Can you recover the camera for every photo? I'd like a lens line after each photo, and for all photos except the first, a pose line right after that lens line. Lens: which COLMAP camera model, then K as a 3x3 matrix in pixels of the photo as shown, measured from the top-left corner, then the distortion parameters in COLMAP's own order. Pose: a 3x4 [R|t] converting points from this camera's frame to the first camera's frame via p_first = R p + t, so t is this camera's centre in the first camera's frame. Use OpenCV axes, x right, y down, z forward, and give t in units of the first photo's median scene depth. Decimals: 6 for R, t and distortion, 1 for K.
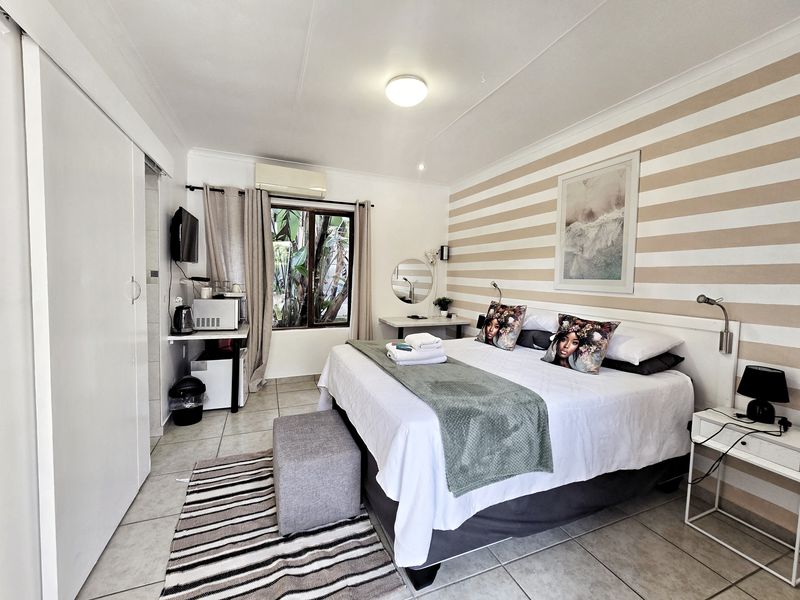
lens RADIAL K [[327.8, 0, 395.5], [0, 327.8, 299.5], [0, 0, 1]] dist [-0.000719, -0.000267]
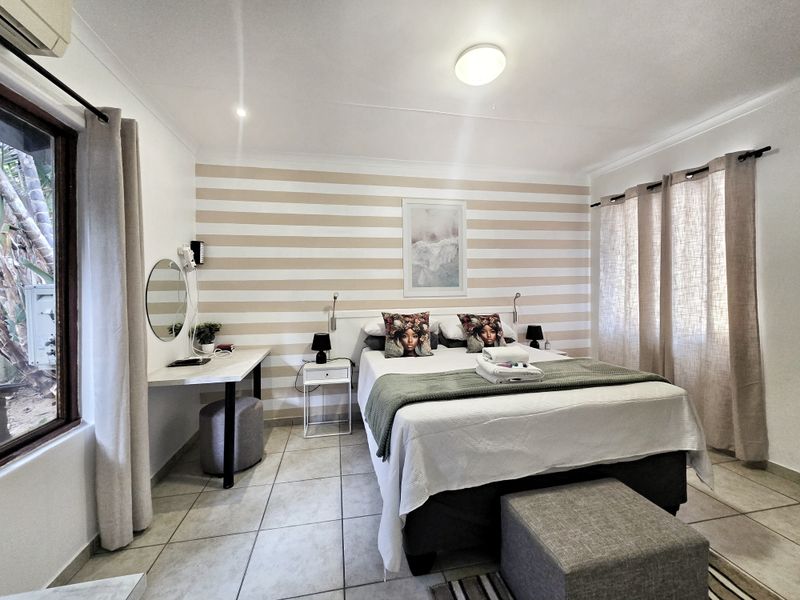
lens RADIAL K [[327.8, 0, 395.5], [0, 327.8, 299.5], [0, 0, 1]] dist [-0.000719, -0.000267]
pose [[0.188004, -0.050237, 0.980883, -0.699853], [0.090805, 0.995303, 0.033571, -0.068980], [-0.977962, 0.082757, 0.191682, 0.897079]]
